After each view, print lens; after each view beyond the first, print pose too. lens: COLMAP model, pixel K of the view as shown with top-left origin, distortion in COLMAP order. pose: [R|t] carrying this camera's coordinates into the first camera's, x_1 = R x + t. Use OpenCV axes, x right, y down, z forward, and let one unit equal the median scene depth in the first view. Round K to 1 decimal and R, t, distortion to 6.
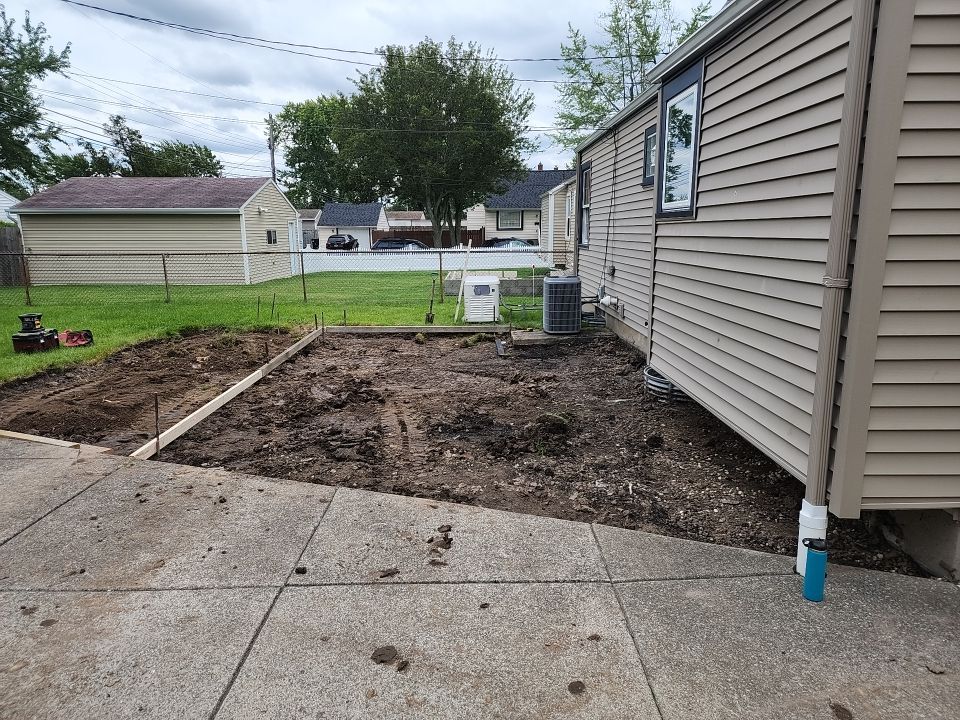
lens RADIAL K [[624.7, 0, 474.3], [0, 624.7, 348.5], [0, 0, 1]] dist [0.082956, -0.079469]
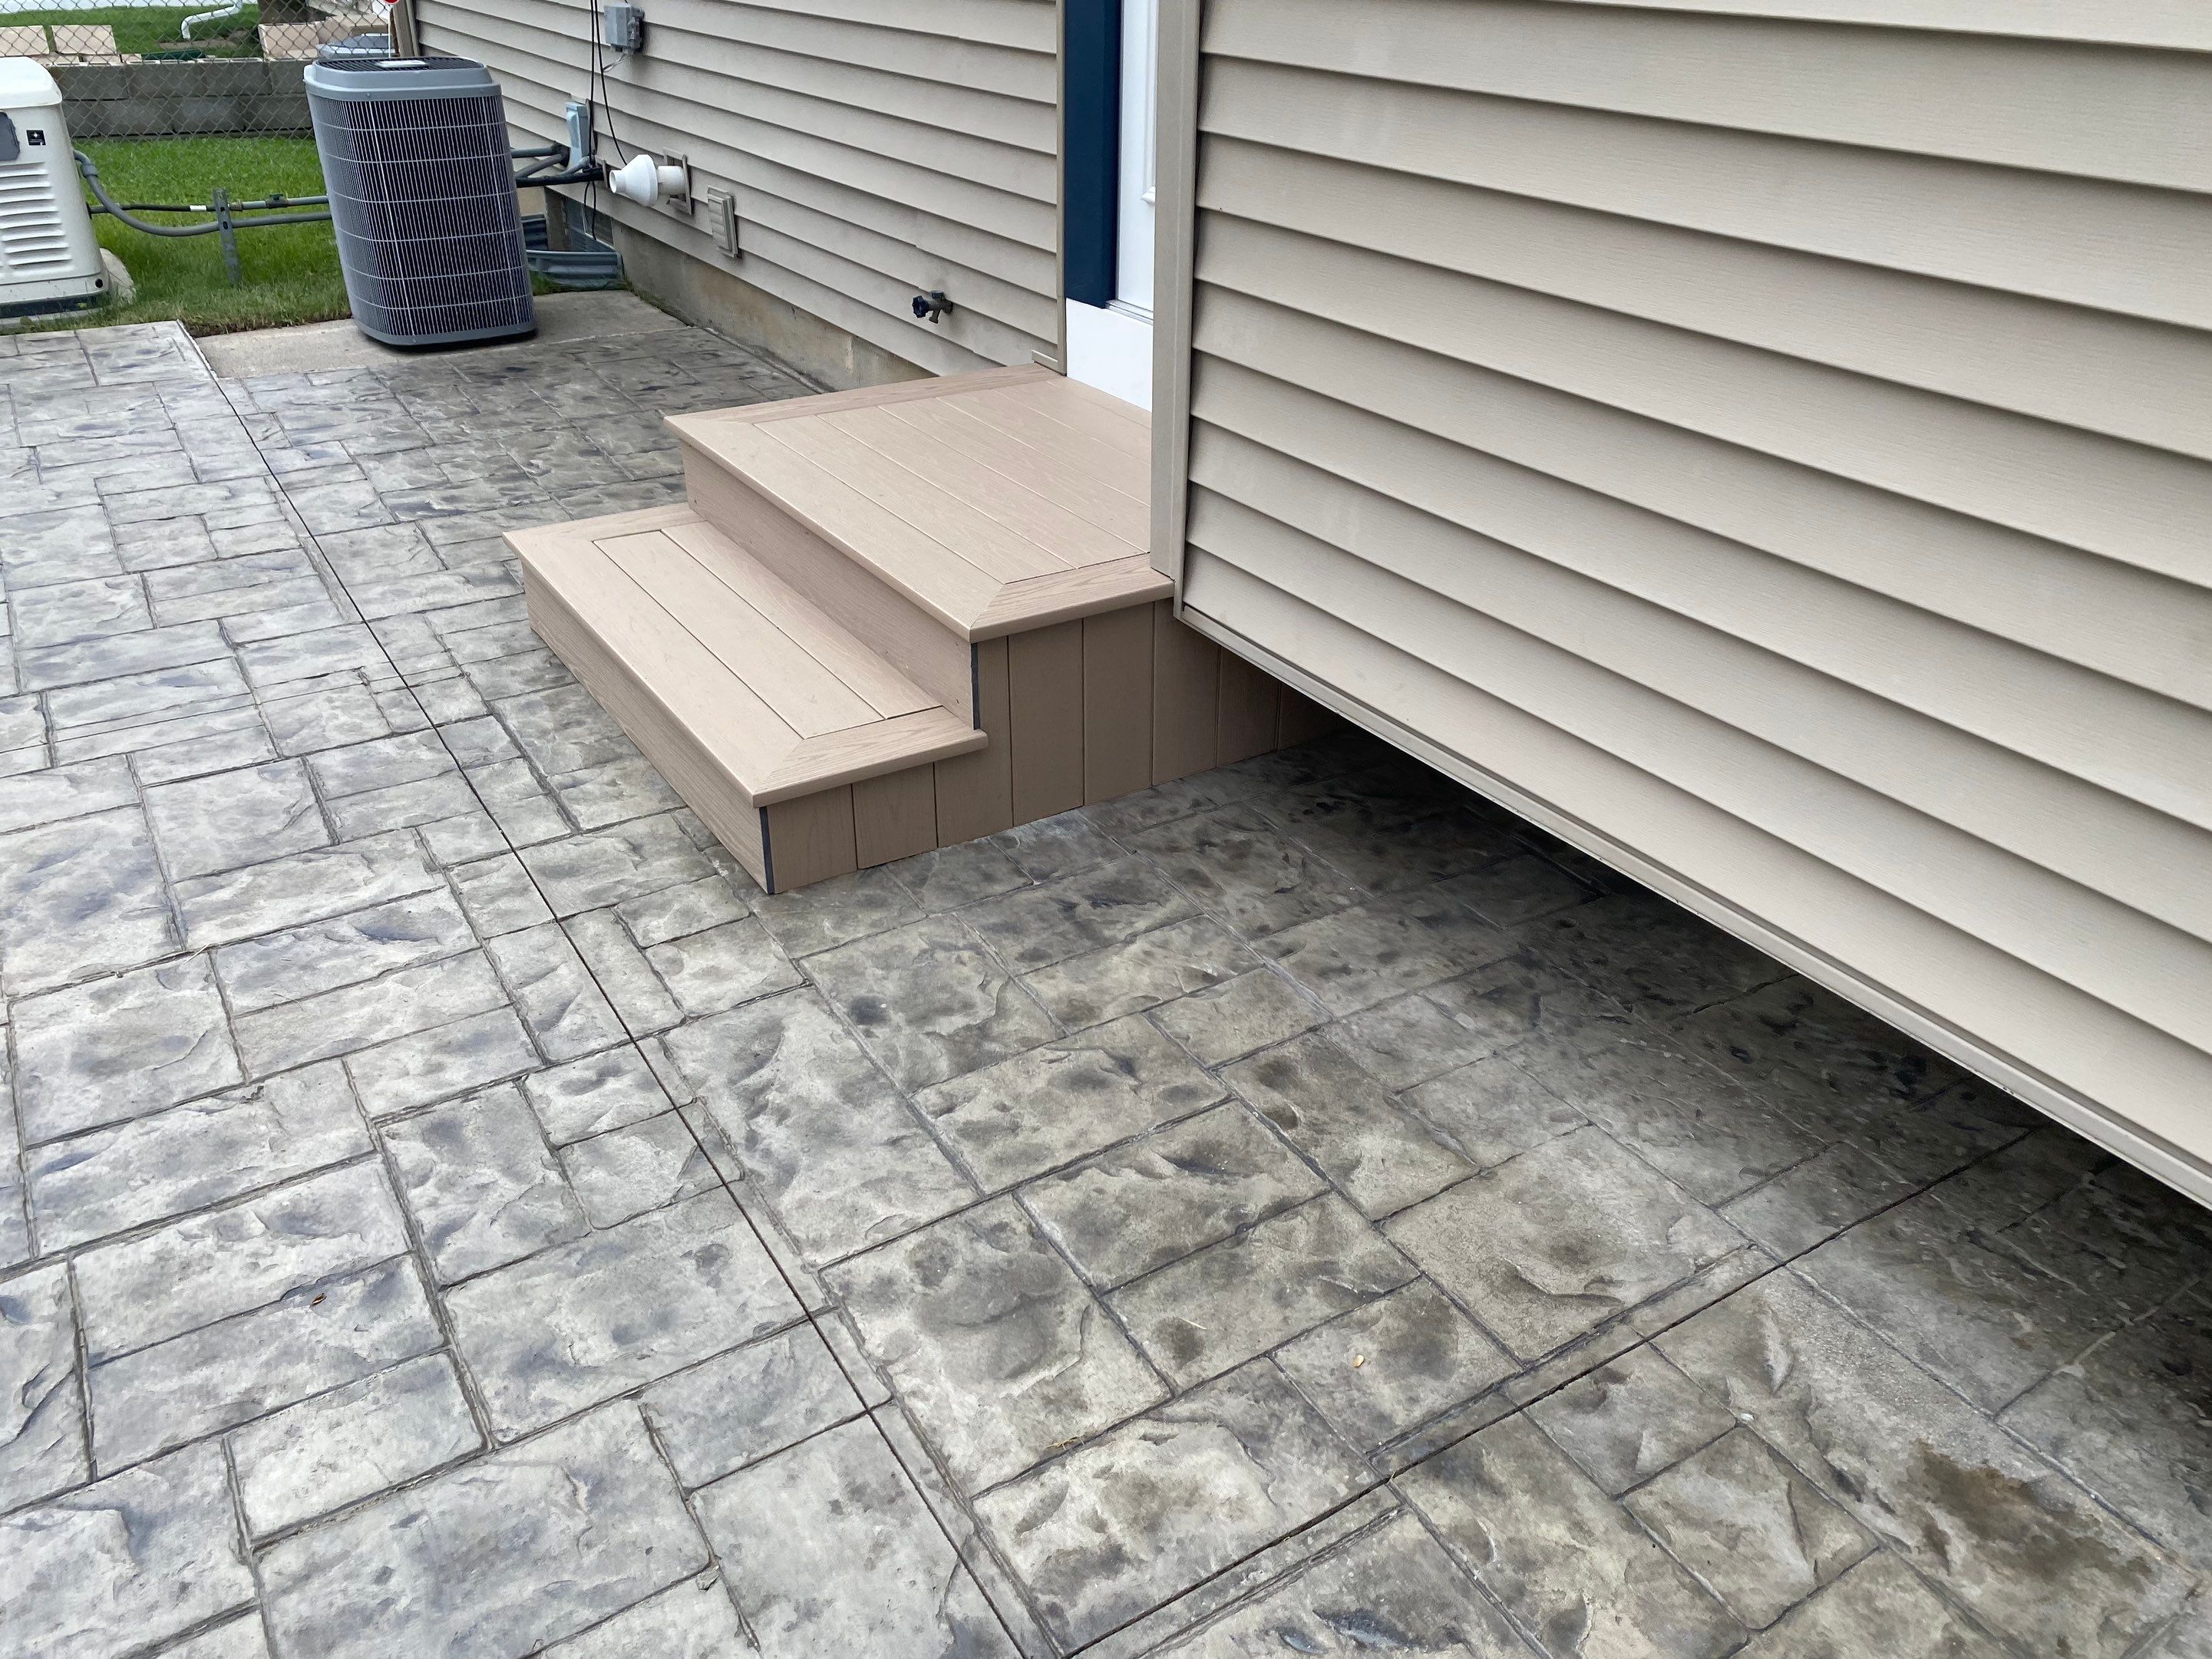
lens RADIAL K [[1652.9, 0, 1128.3], [0, 1652.9, 793.8], [0, 0, 1]] dist [0.006582, -0.003024]
pose [[0.836977, -0.246286, 0.488684, 0.003727], [0.083080, 0.939837, 0.331366, -0.013601], [-0.540894, -0.236746, 0.807084, 0.099964]]
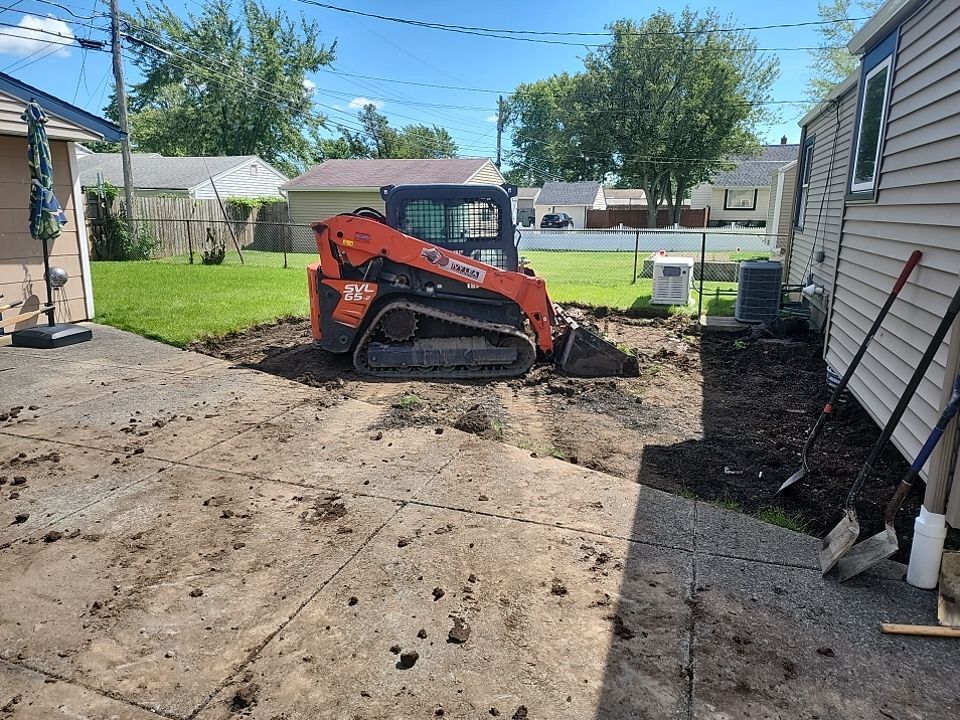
lens RADIAL K [[630.3, 0, 478.1], [0, 630.3, 336.5], [0, 0, 1]] dist [0.073750, -0.062668]
pose [[0.943983, 0.083572, -0.319236, 0.015465], [-0.079442, 0.996501, 0.025961, 0.001425], [0.320289, 0.000854, 0.947320, -0.009015]]
